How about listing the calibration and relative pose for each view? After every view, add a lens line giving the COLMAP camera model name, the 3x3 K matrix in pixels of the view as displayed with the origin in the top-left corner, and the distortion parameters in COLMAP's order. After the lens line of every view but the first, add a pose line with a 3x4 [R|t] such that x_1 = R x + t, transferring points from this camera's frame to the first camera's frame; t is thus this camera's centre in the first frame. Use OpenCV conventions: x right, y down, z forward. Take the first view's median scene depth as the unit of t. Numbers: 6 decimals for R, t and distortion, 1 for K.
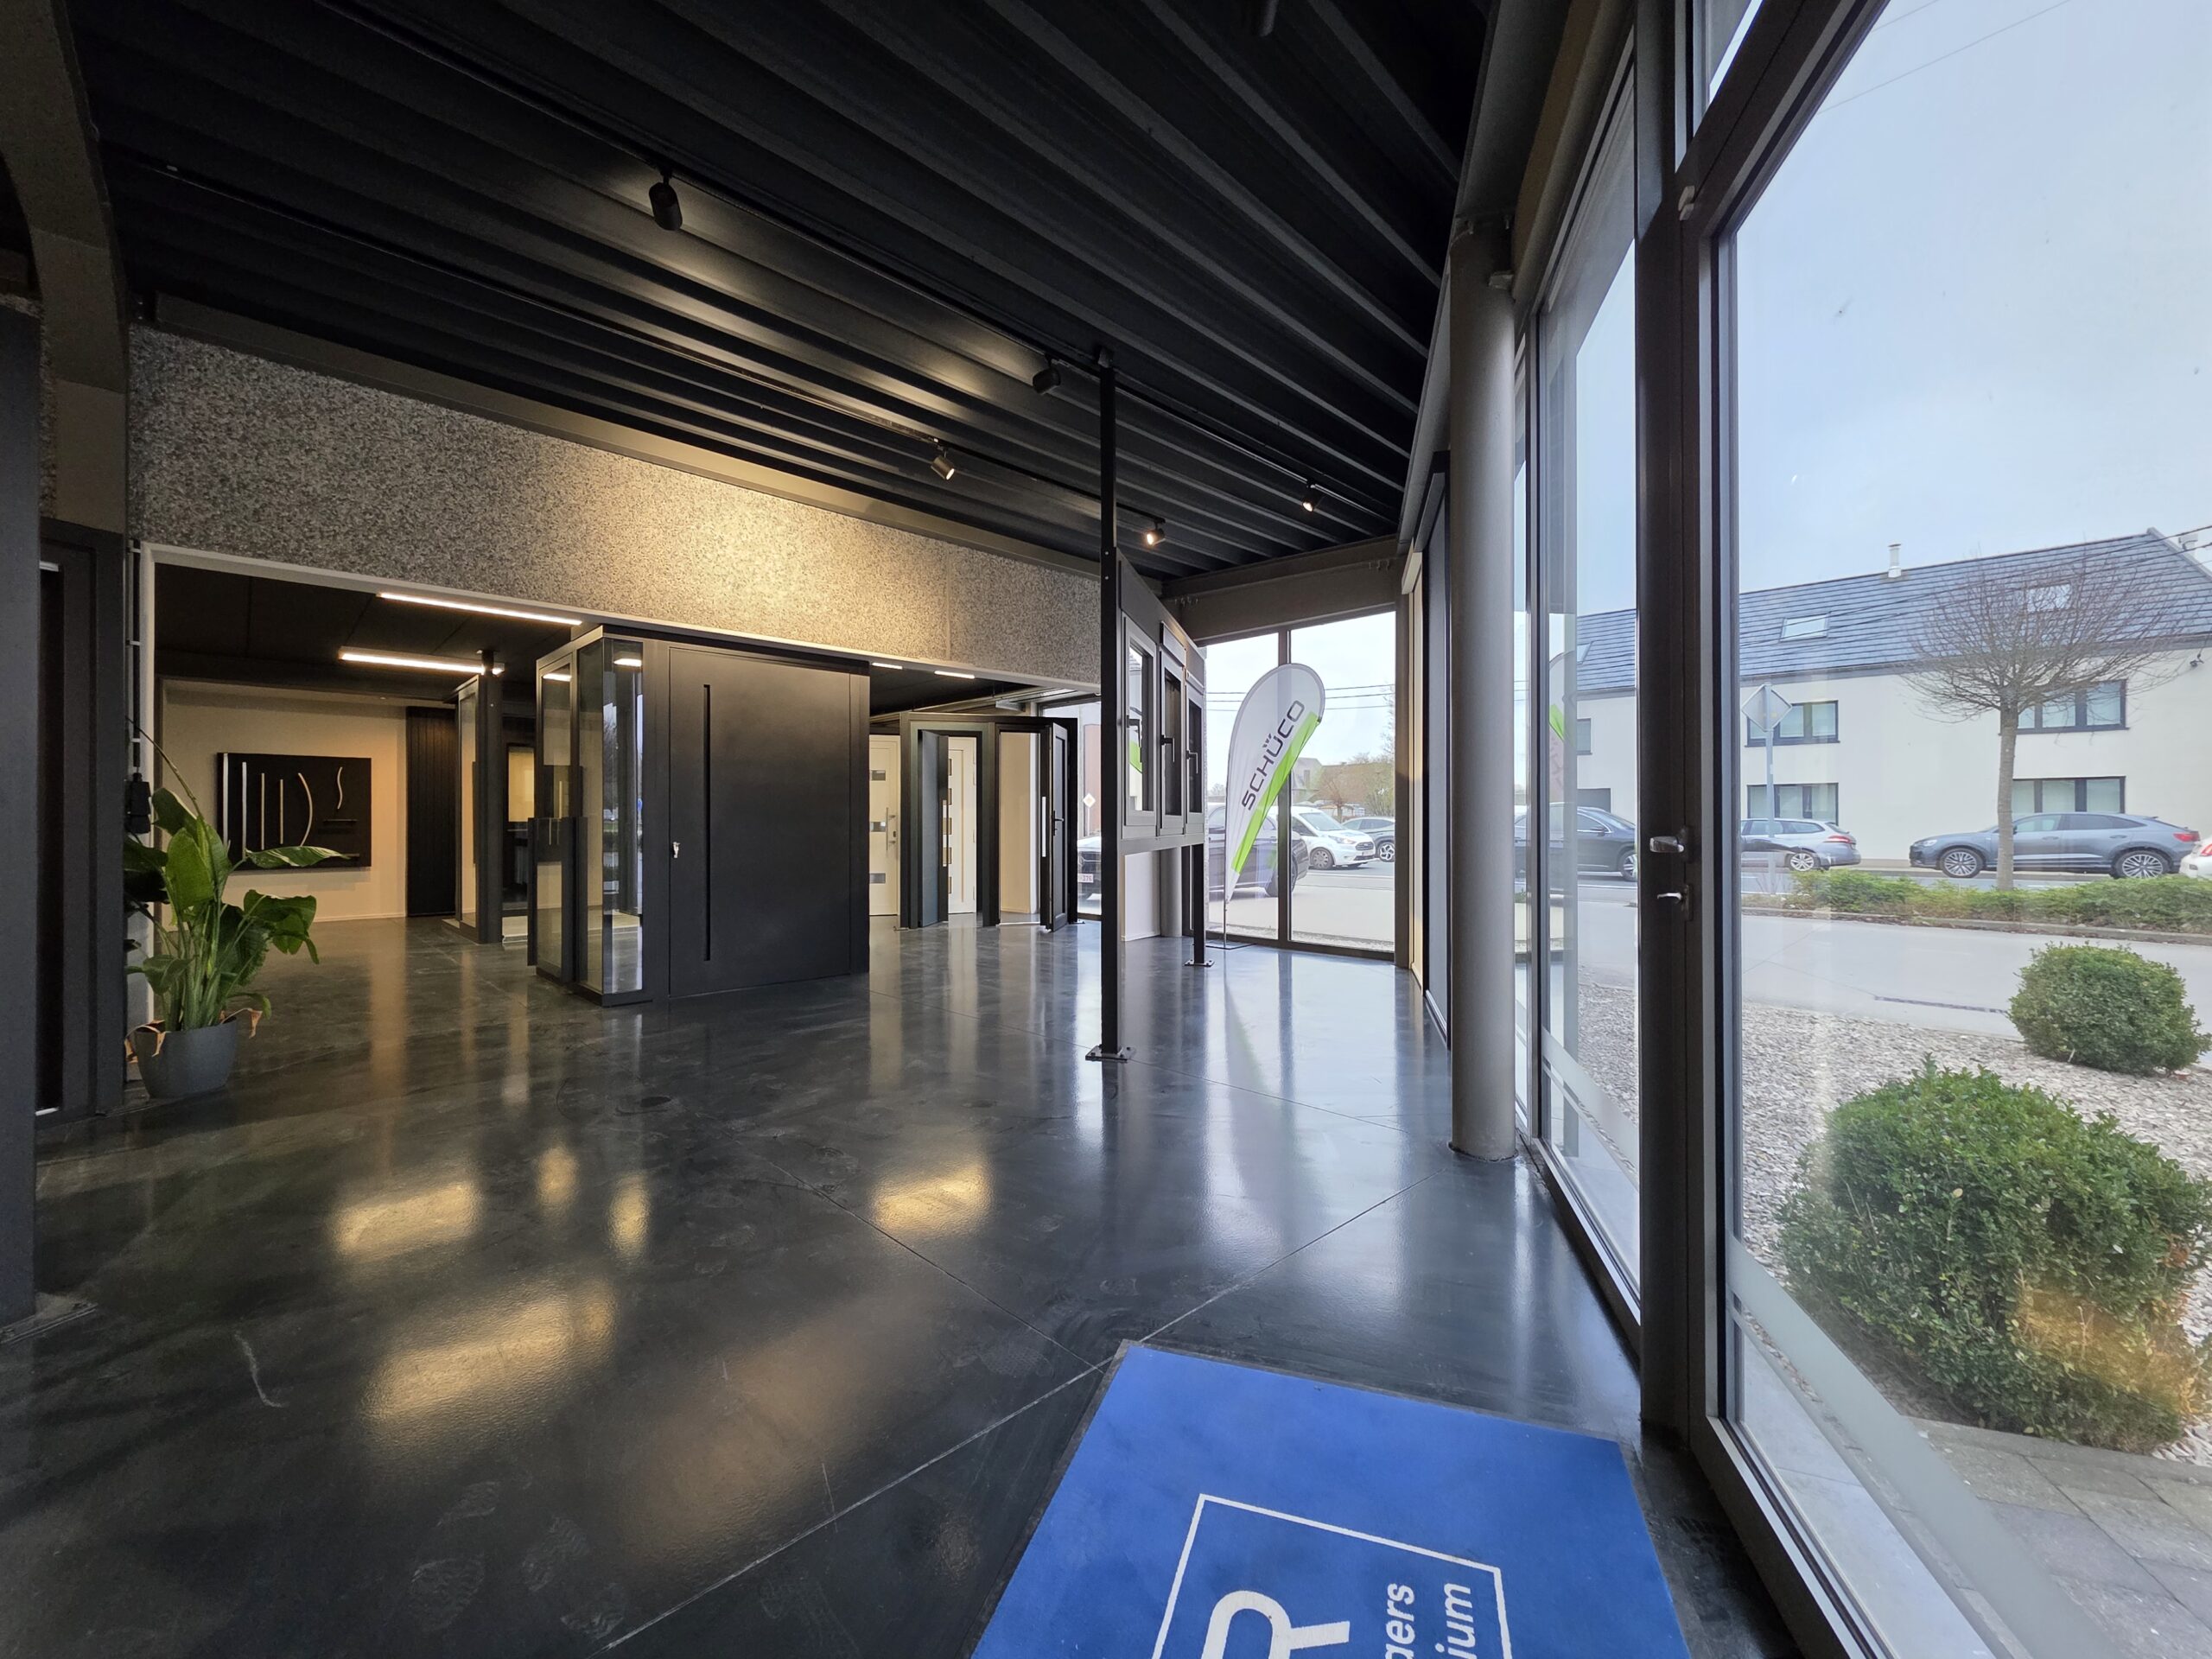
lens RADIAL K [[880.0, 0, 1101.0], [0, 880.0, 817.5], [0, 0, 1]] dist [0.003692, -0.000073]
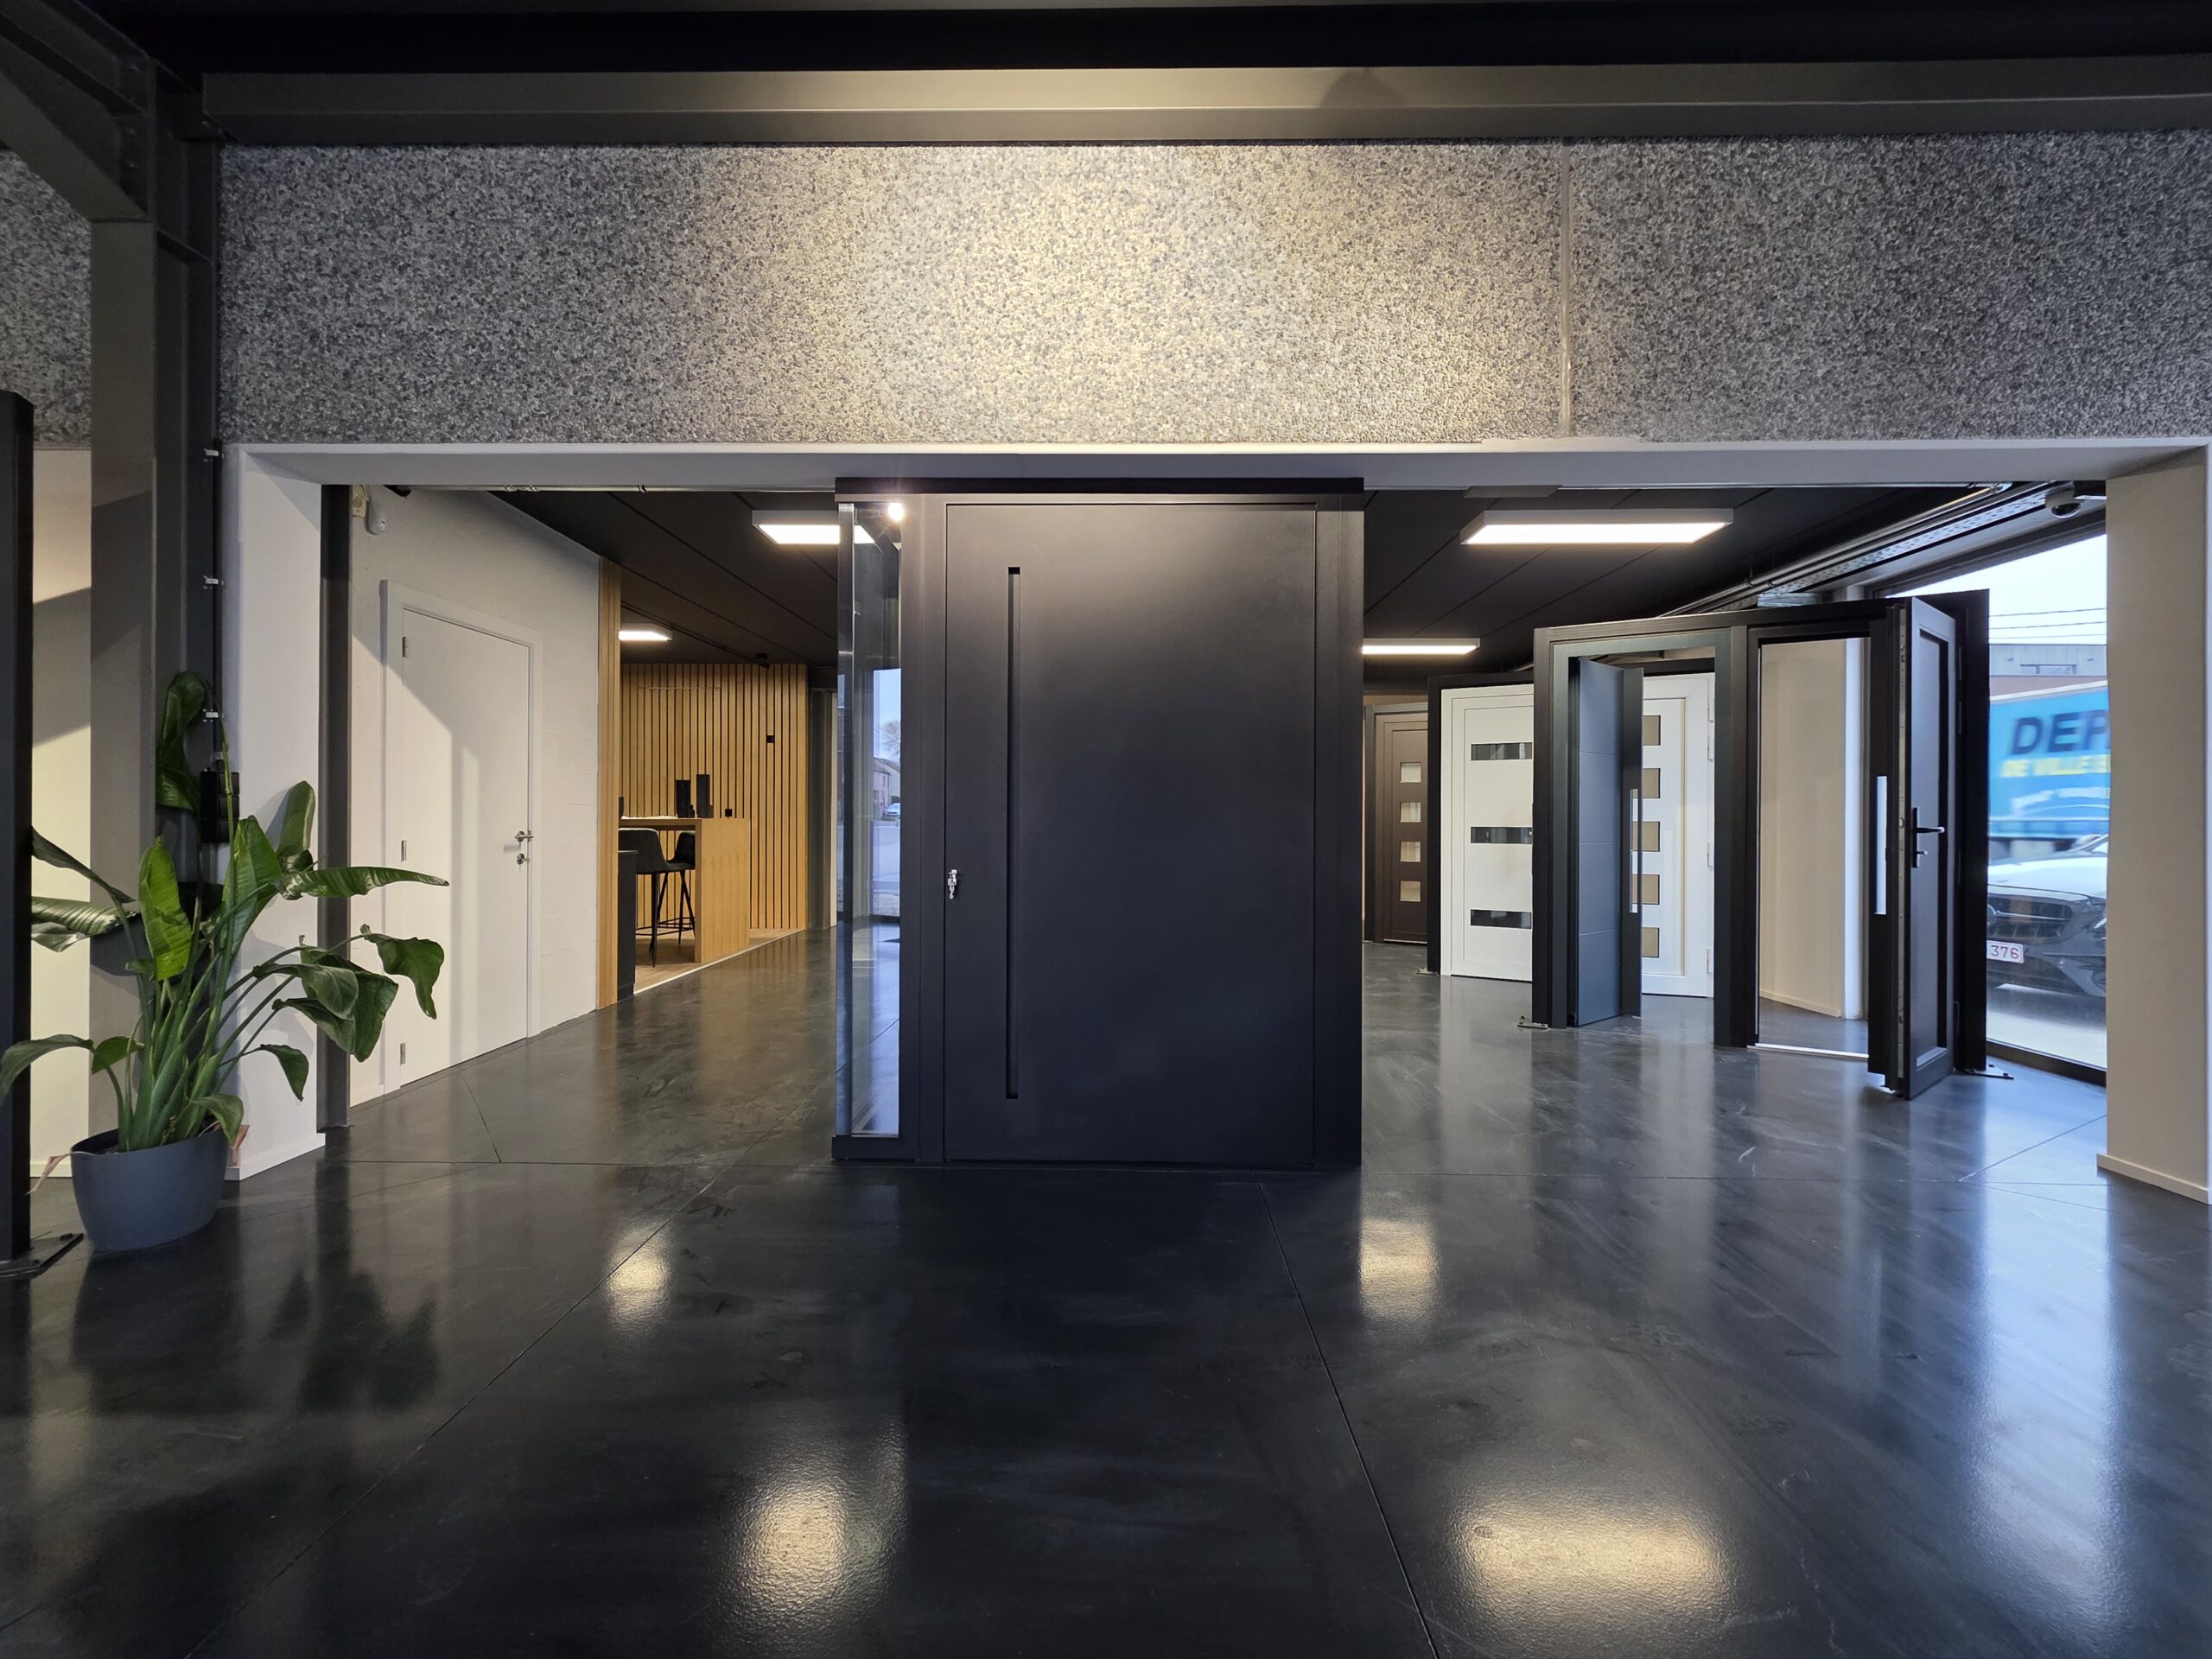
lens RADIAL K [[880.0, 0, 1101.0], [0, 880.0, 817.5], [0, 0, 1]] dist [0.003692, -0.000073]
pose [[0.703716, 0.003229, -0.710474, -0.038772], [-0.002801, 0.999995, 0.001771, -0.003934], [0.710476, 0.000743, 0.703721, 0.622459]]
